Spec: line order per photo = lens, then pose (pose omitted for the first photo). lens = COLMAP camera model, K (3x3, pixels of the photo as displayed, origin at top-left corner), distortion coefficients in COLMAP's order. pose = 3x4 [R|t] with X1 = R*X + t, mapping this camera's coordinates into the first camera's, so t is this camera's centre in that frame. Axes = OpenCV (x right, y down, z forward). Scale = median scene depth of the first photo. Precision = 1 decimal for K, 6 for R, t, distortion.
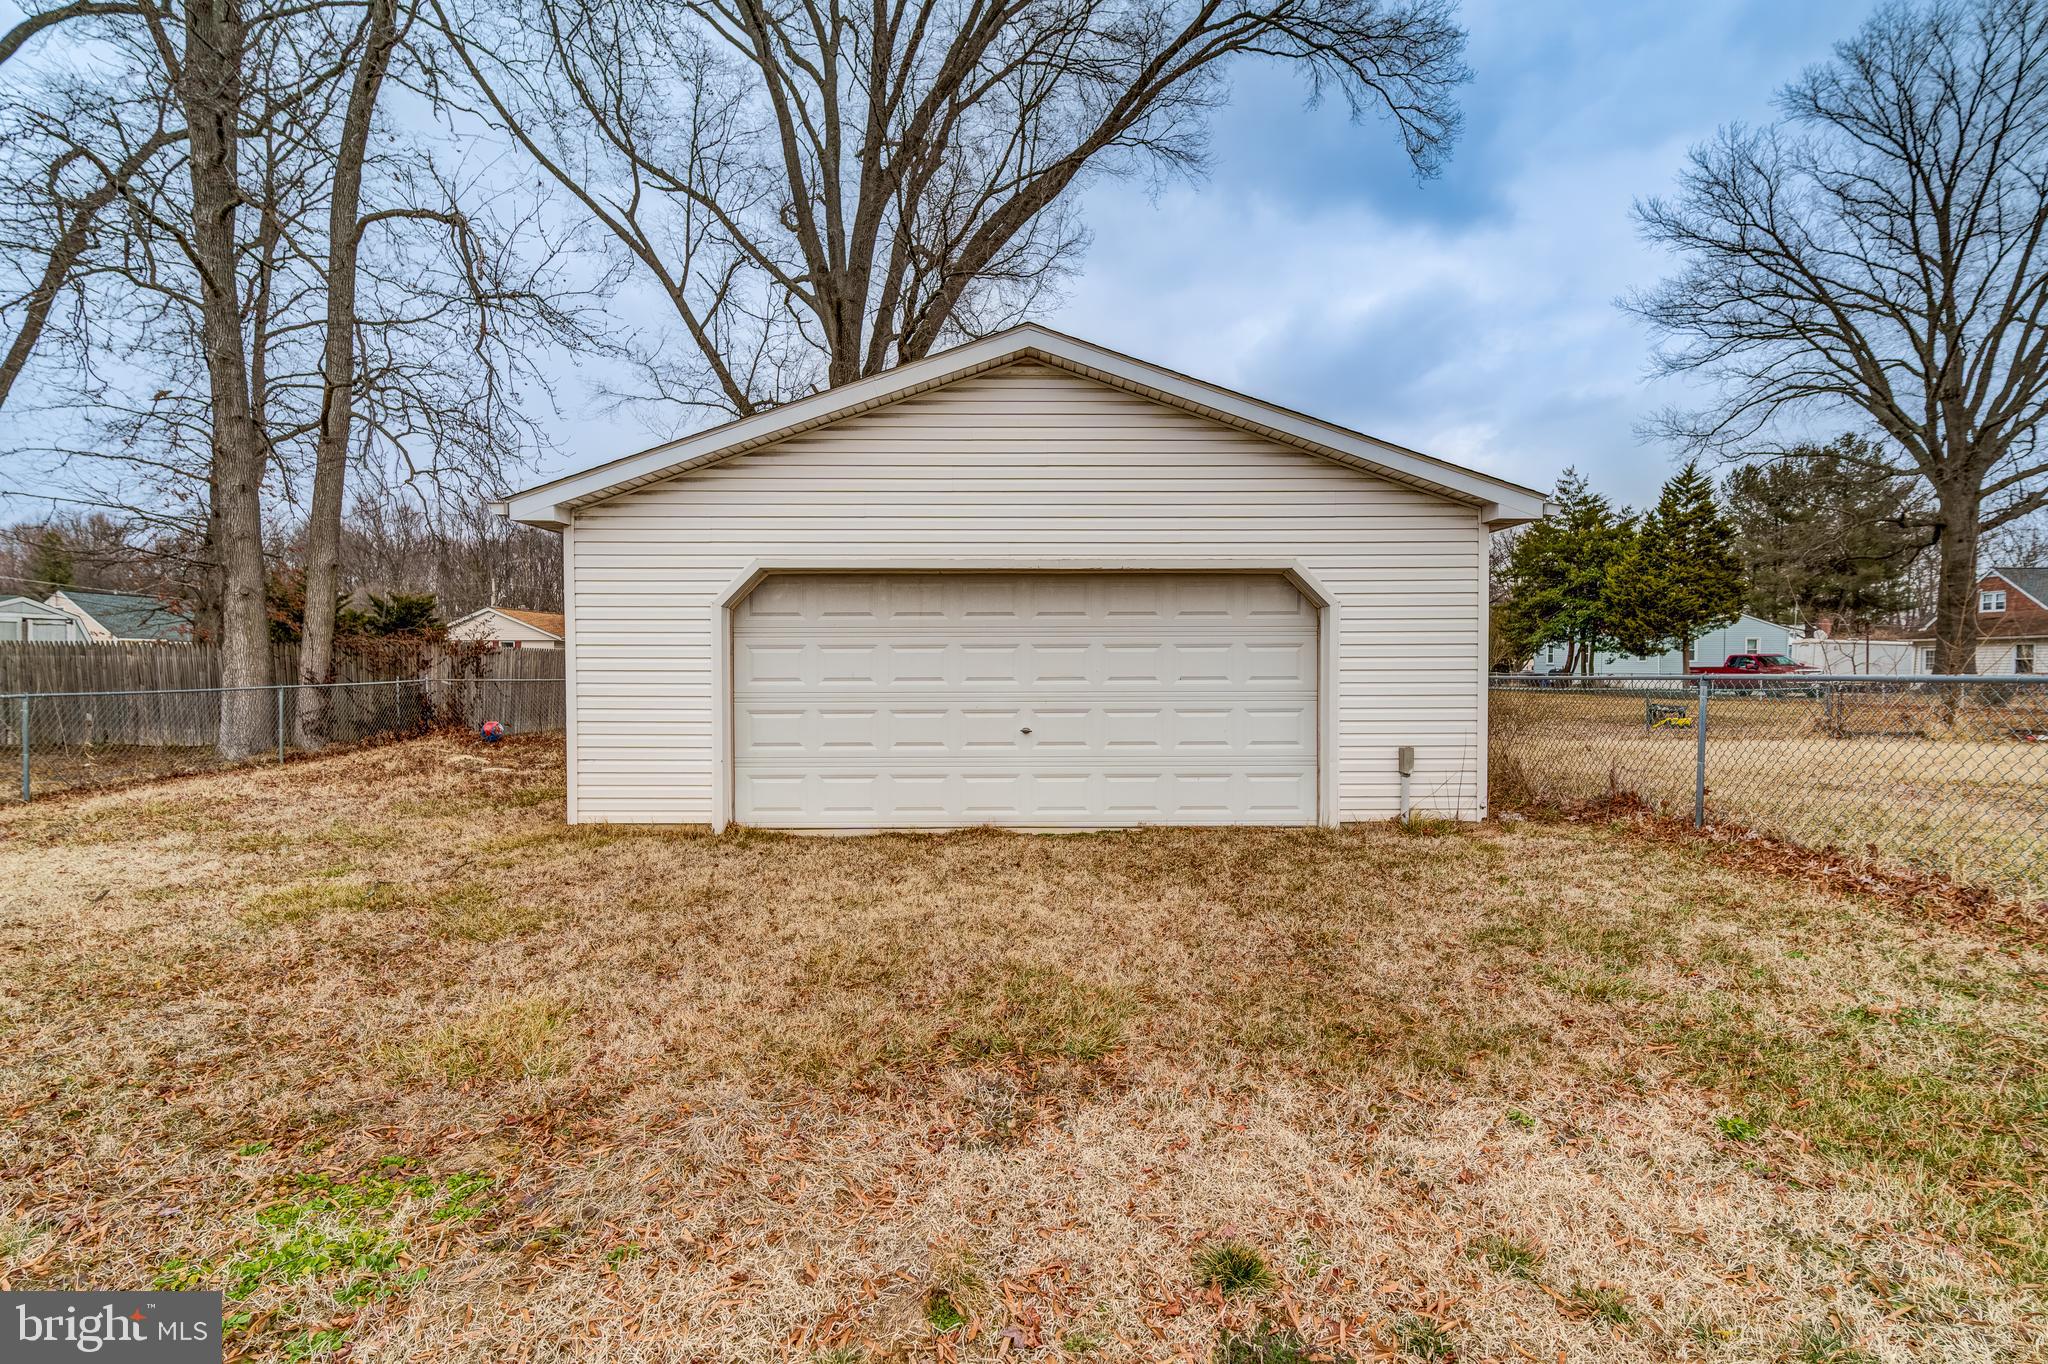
lens RADIAL K [[898.0, 0, 1029.7], [0, 898.0, 677.3], [0, 0, 1]] dist [0.001273, 0.000129]
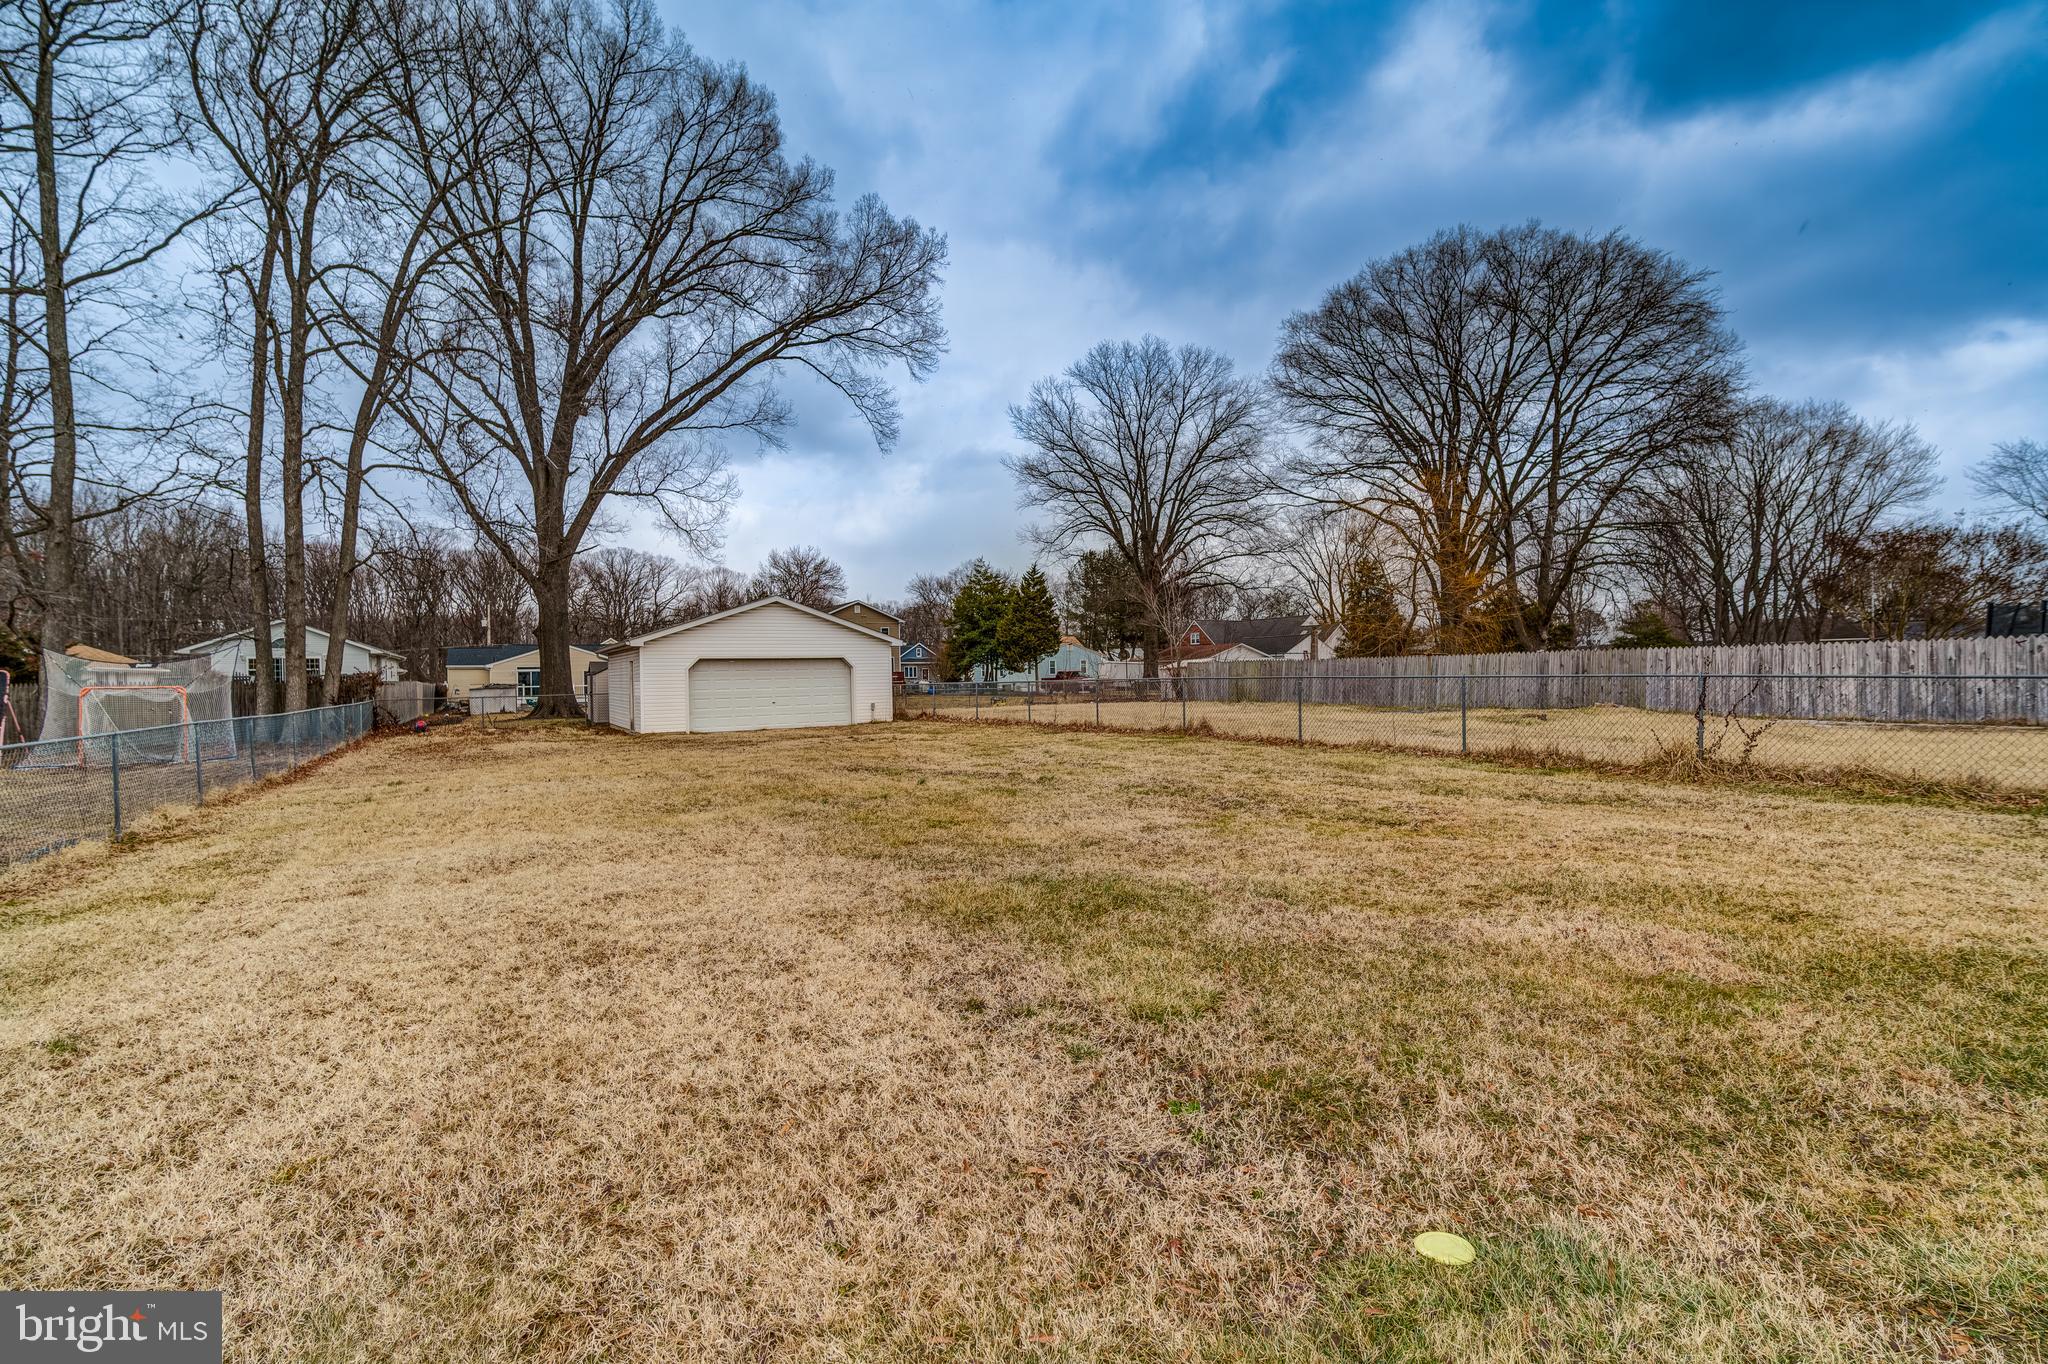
lens RADIAL K [[898.0, 0, 1029.7], [0, 898.0, 677.3], [0, 0, 1]] dist [0.001273, 0.000129]
pose [[0.857917, -0.016344, 0.513528, -0.184123], [0.025330, 0.999624, -0.010502, 0.004391], [-0.513163, 0.022017, 0.858009, -0.498310]]
